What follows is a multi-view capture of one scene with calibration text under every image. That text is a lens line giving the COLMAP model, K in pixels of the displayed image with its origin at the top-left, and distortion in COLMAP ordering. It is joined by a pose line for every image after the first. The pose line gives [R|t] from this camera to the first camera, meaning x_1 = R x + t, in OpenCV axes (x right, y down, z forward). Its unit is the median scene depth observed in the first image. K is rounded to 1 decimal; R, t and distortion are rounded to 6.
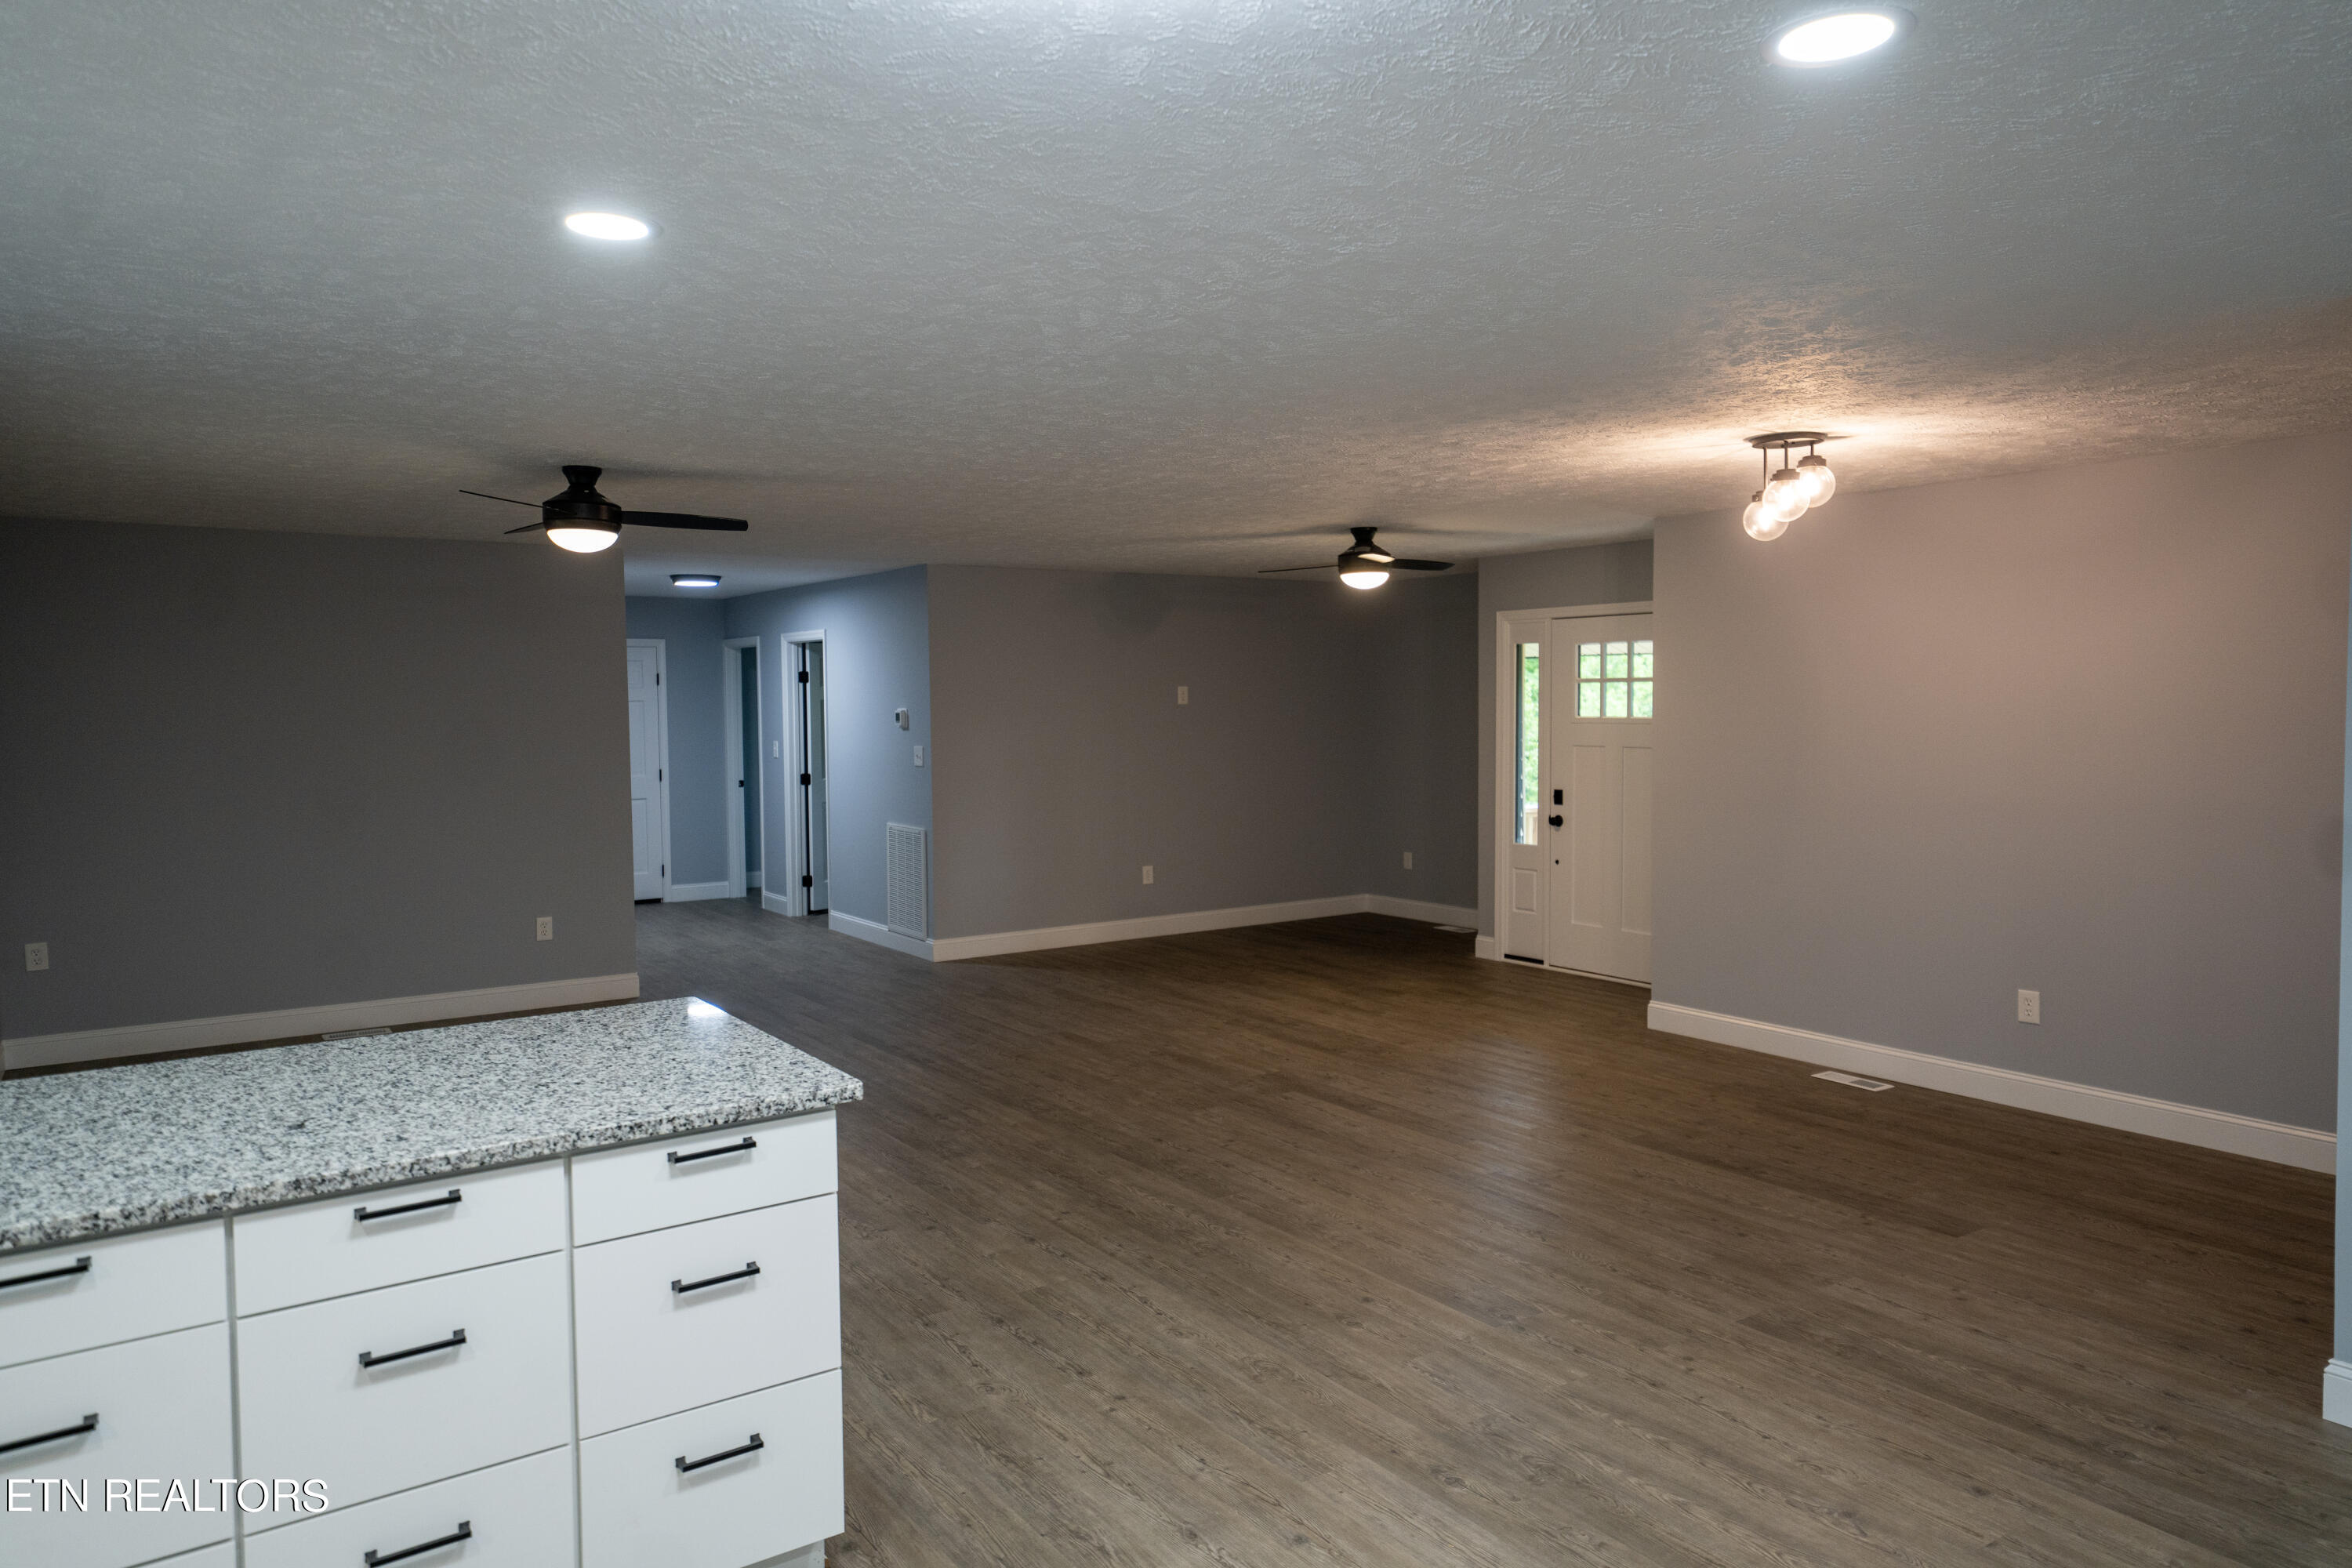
lens RADIAL K [[1543.5, 0, 1188.4], [0, 1543.5, 789.8], [0, 0, 1]] dist [0.050583, 0.000160]
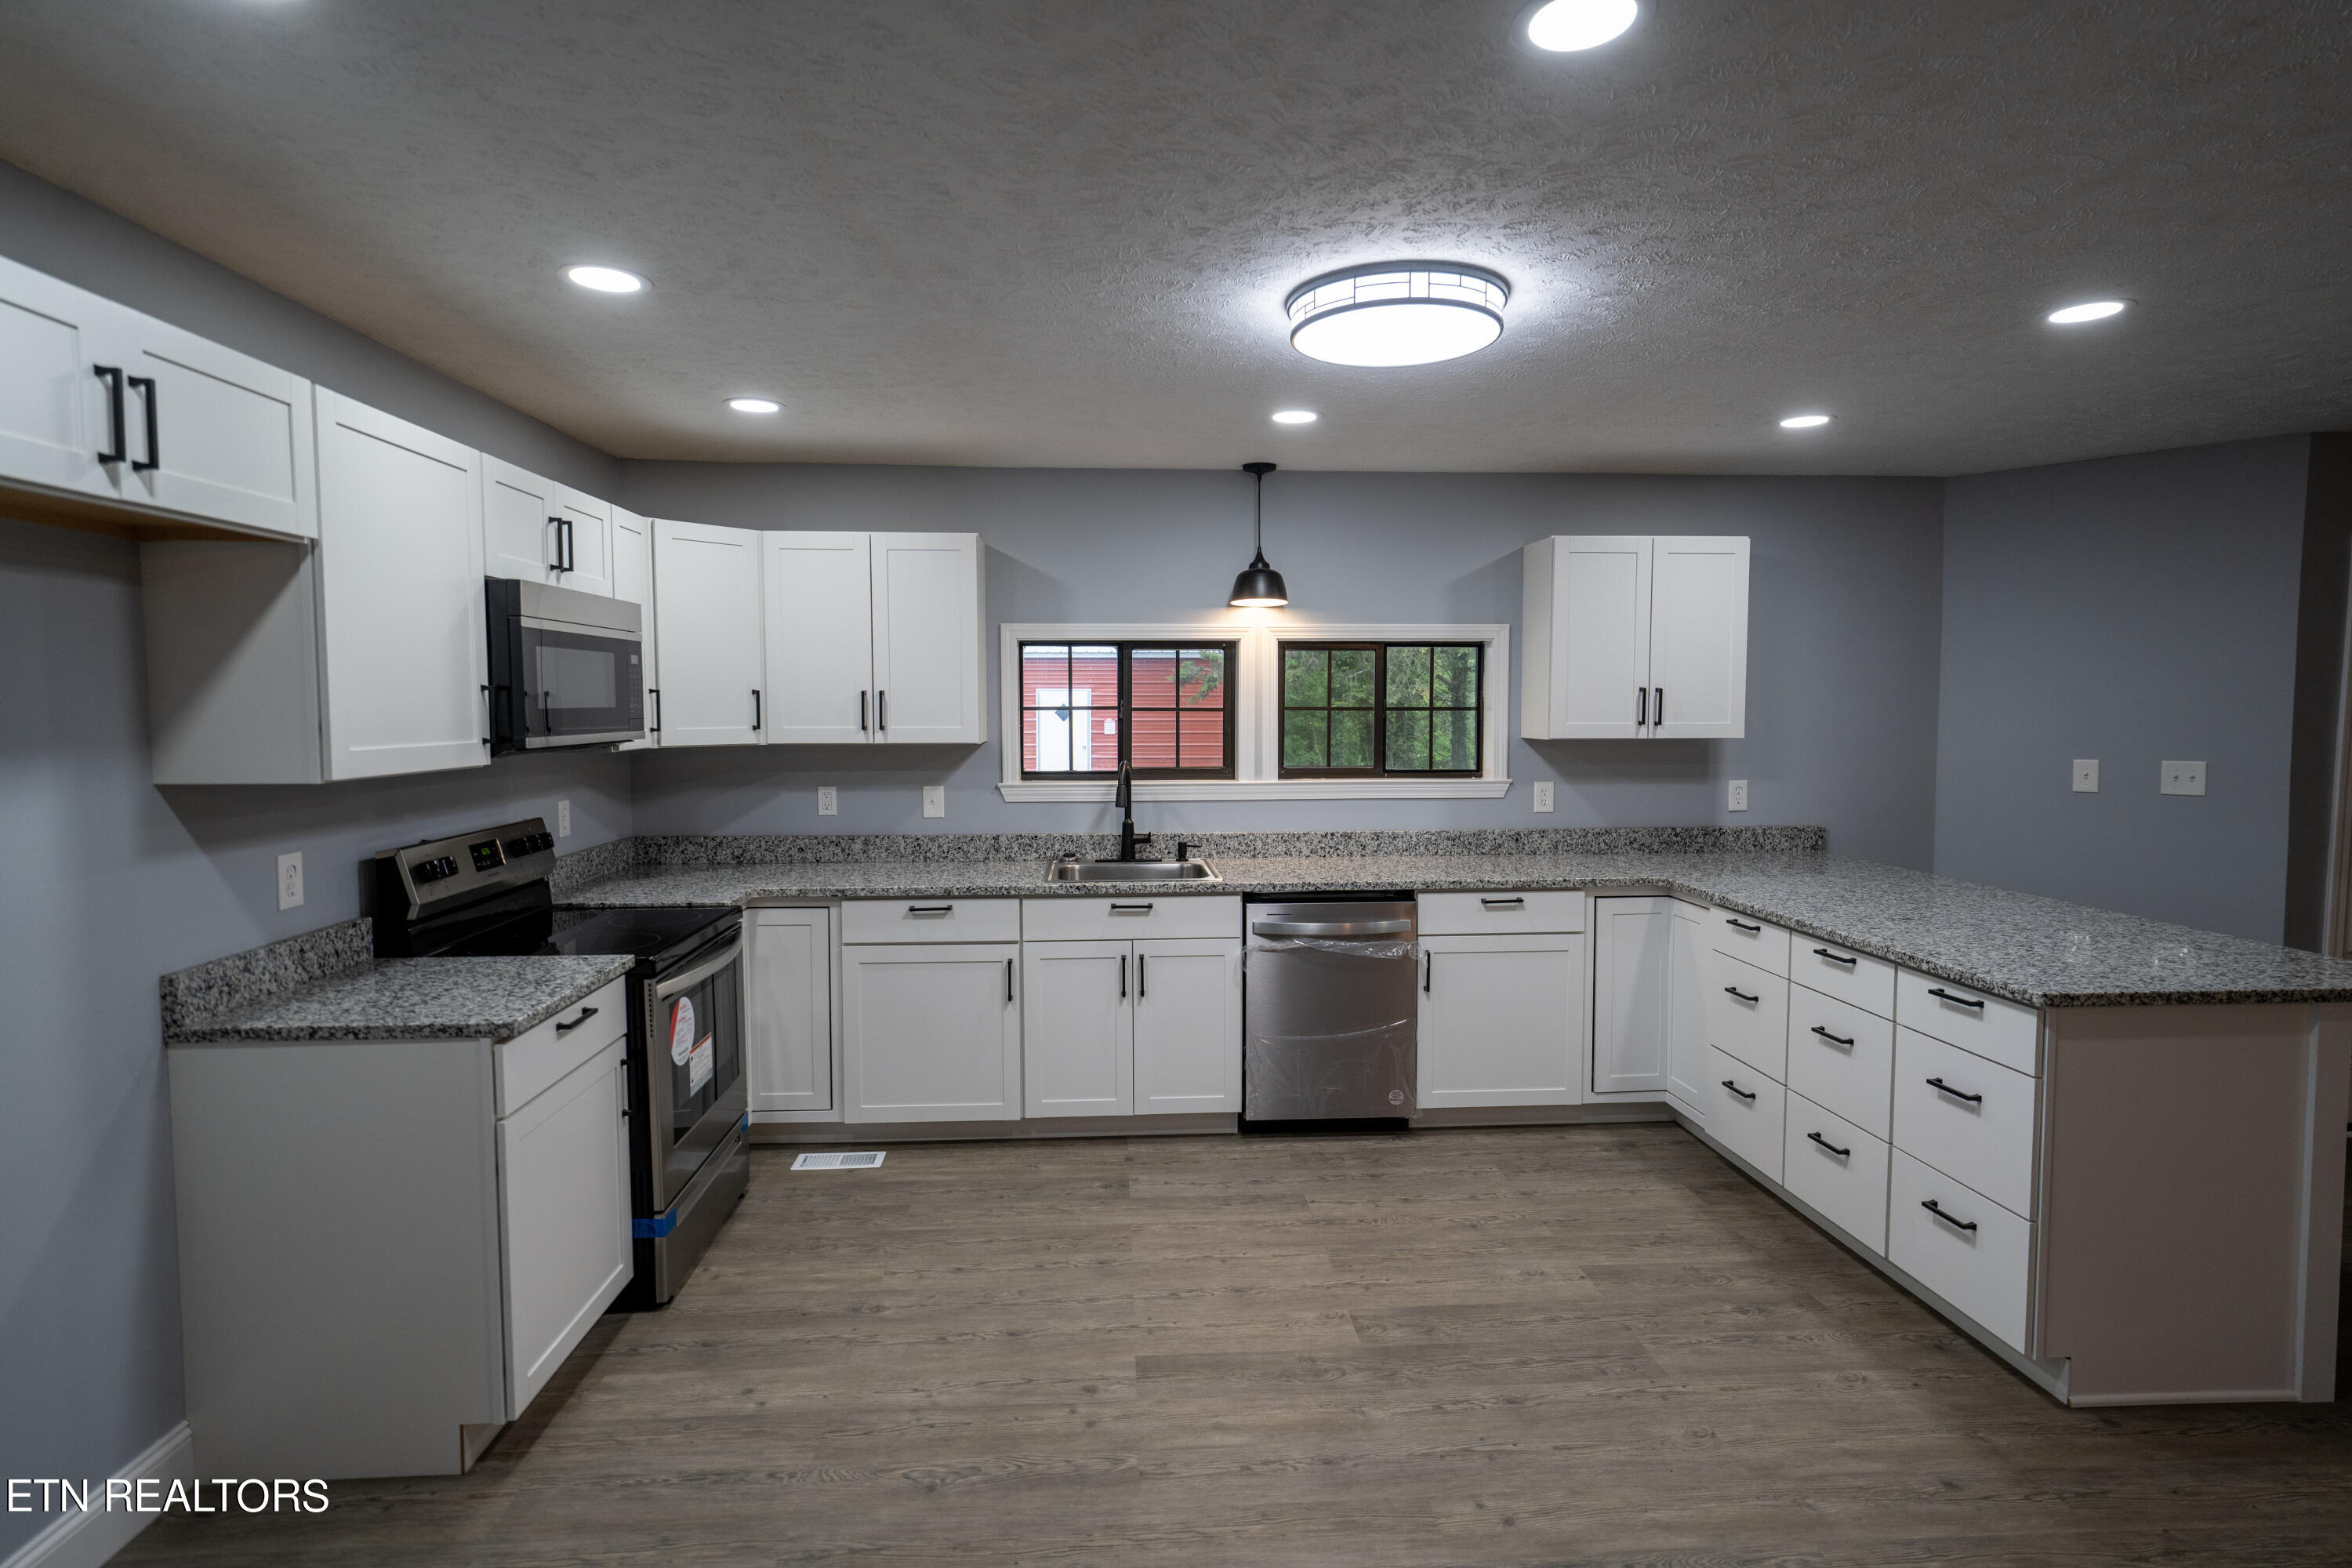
lens RADIAL K [[1177.6, 0, 1176.0], [0, 1177.6, 784.0], [0, 0, 1]] dist [-0.000932, -0.000062]
pose [[-0.514093, 0.064729, -0.855289, 0.442986], [-0.049805, 0.993213, 0.105104, -0.018420], [0.856287, 0.096631, -0.507380, 0.415834]]
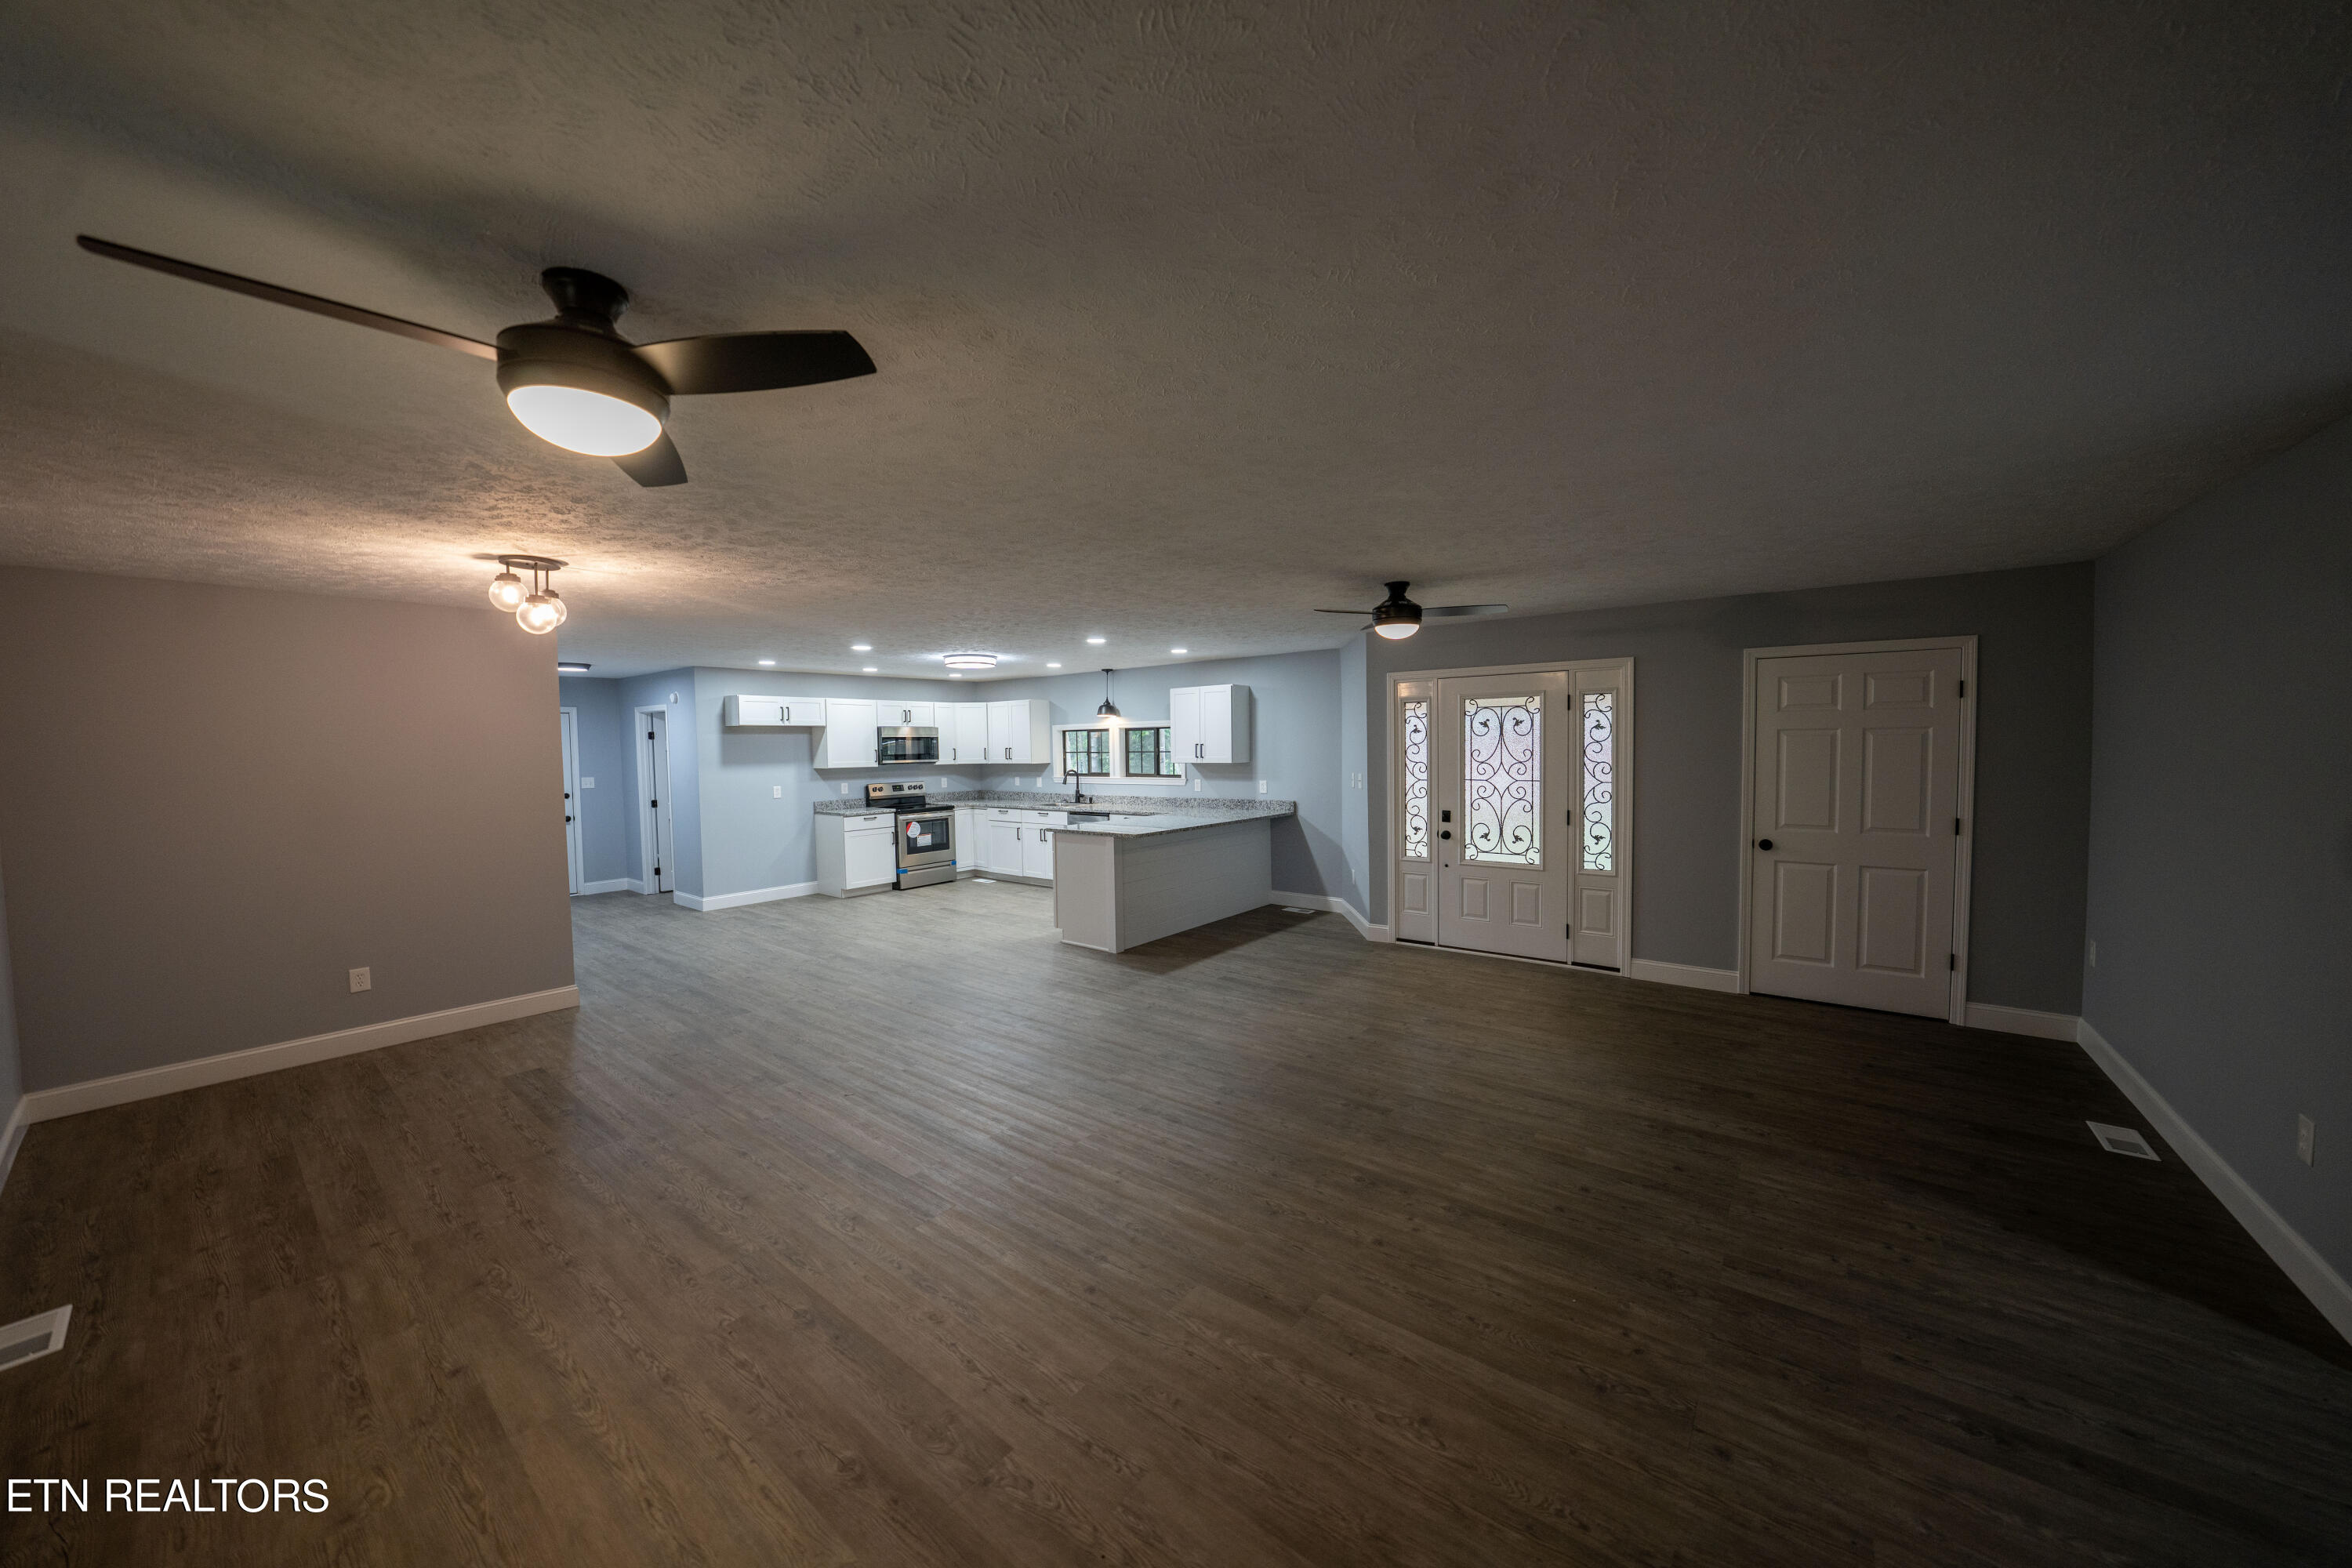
lens RADIAL K [[821.4, 0, 1176.0], [0, 821.4, 784.0], [0, 0, 1]] dist [-0.000425, -0.000012]
pose [[-0.957630, 0.031507, -0.286272, 0.055735], [0.000987, 0.994351, 0.106136, -0.099869], [0.287999, 0.101357, -0.952252, 1.675656]]
